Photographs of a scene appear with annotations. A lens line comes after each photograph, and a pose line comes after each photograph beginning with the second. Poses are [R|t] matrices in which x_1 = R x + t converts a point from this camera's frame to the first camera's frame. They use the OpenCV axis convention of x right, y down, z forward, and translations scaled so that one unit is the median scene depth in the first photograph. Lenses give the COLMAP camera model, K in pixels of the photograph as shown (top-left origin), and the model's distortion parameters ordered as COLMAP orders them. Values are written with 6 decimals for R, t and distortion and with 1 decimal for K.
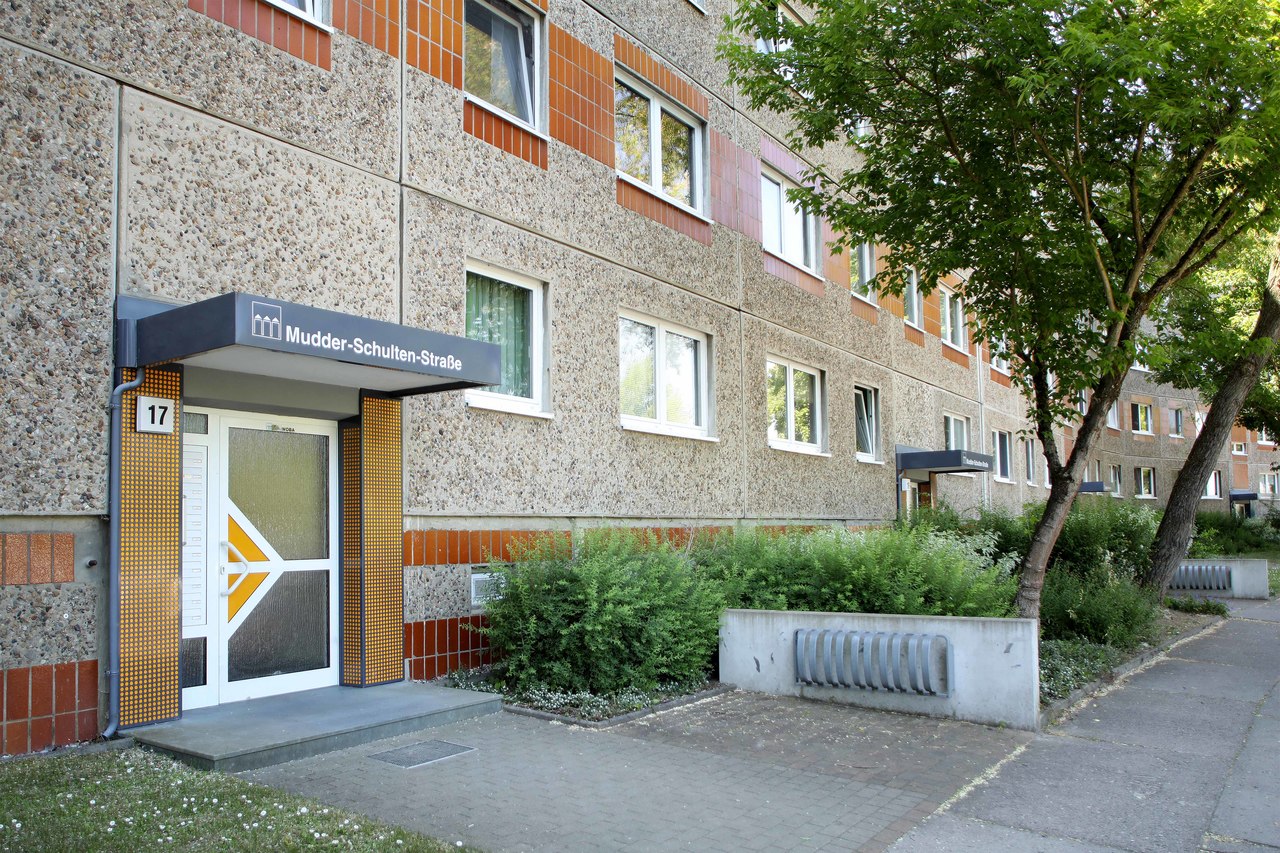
lens RADIAL K [[937.6, 0, 595.2], [0, 937.6, 497.0], [0, 0, 1]] dist [-0.026352, -0.002401]
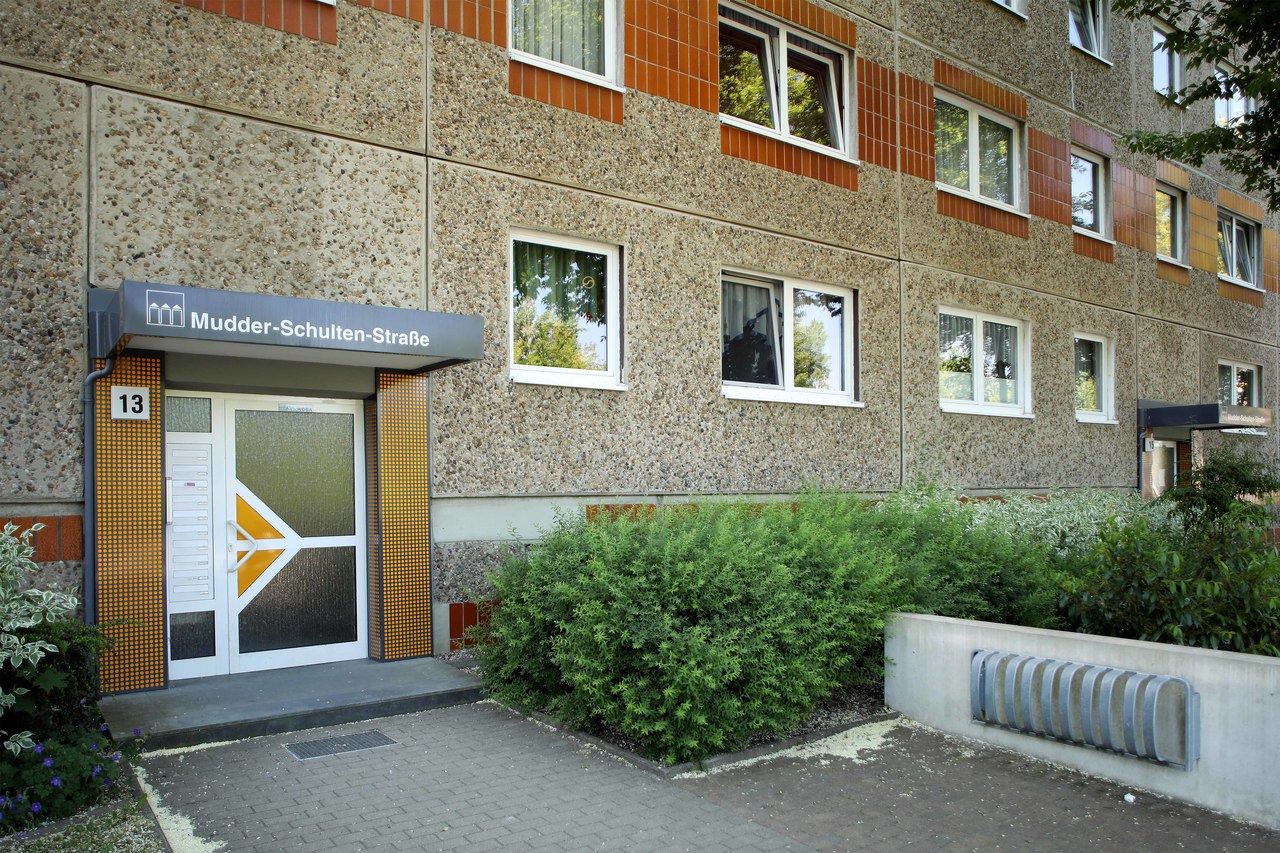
lens RADIAL K [[864.6, 0, 628.3], [0, 864.6, 497.8], [0, 0, 1]] dist [-0.027457, 0.005680]
pose [[0.950083, 0.012822, -0.311734, 0.329824], [0.004319, 0.998519, 0.054235, -0.028405], [0.311968, -0.052875, 0.948620, 0.224487]]
